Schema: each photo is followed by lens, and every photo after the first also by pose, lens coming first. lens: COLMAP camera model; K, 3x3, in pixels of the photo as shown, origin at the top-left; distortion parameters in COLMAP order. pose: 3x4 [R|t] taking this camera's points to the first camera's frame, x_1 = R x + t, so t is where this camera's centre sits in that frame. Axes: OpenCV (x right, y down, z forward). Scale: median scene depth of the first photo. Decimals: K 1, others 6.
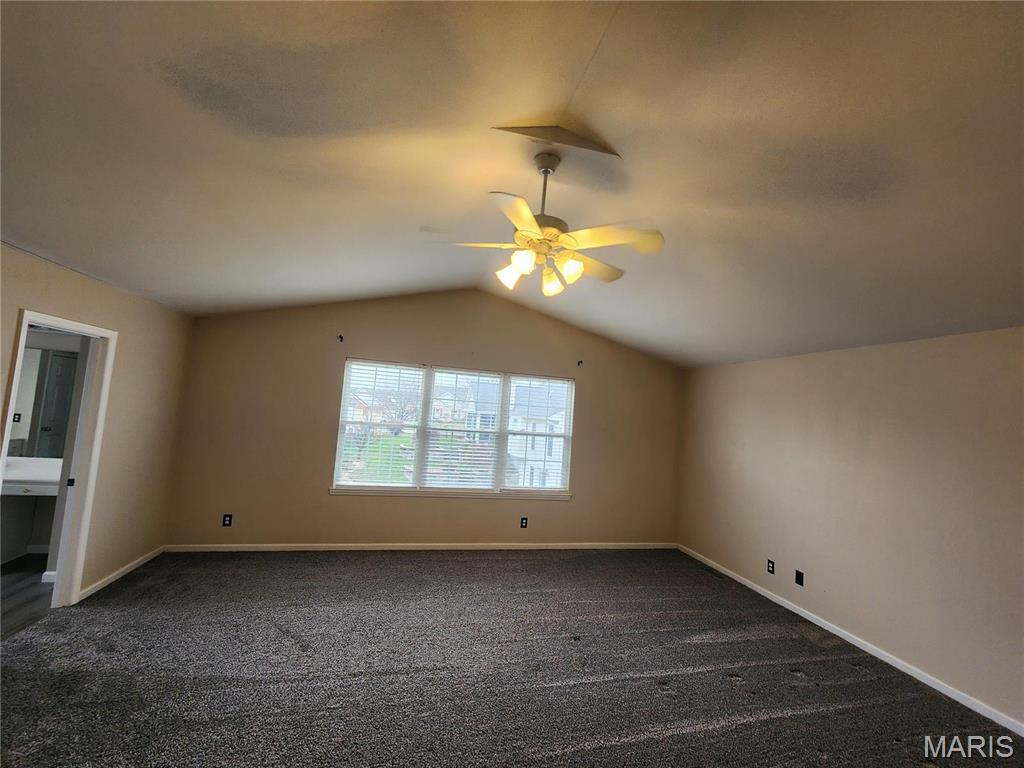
lens RADIAL K [[424.0, 0, 509.8], [0, 424.0, 377.1], [0, 0, 1]] dist [-0.001618, 0.000176]
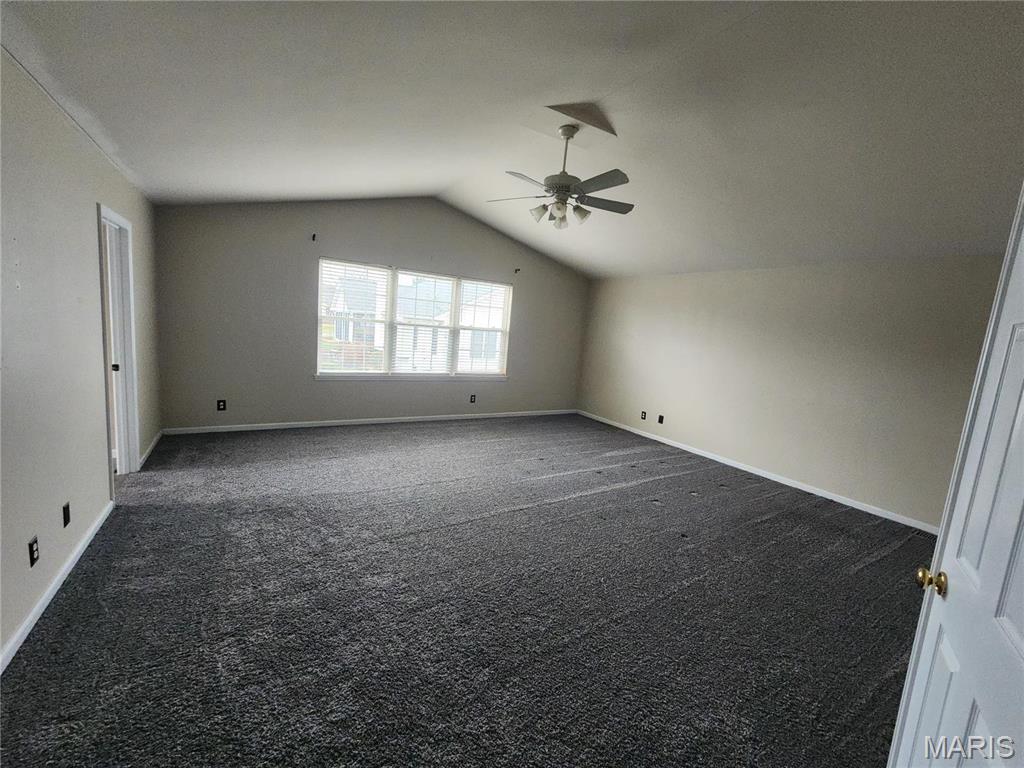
lens RADIAL K [[424.0, 0, 509.8], [0, 424.0, 377.1], [0, 0, 1]] dist [-0.001618, 0.000176]
pose [[0.951971, -0.029829, 0.304732, -0.294766], [-0.041104, 0.973784, 0.223728, -0.008959], [-0.303417, -0.225508, 0.925788, -0.230127]]
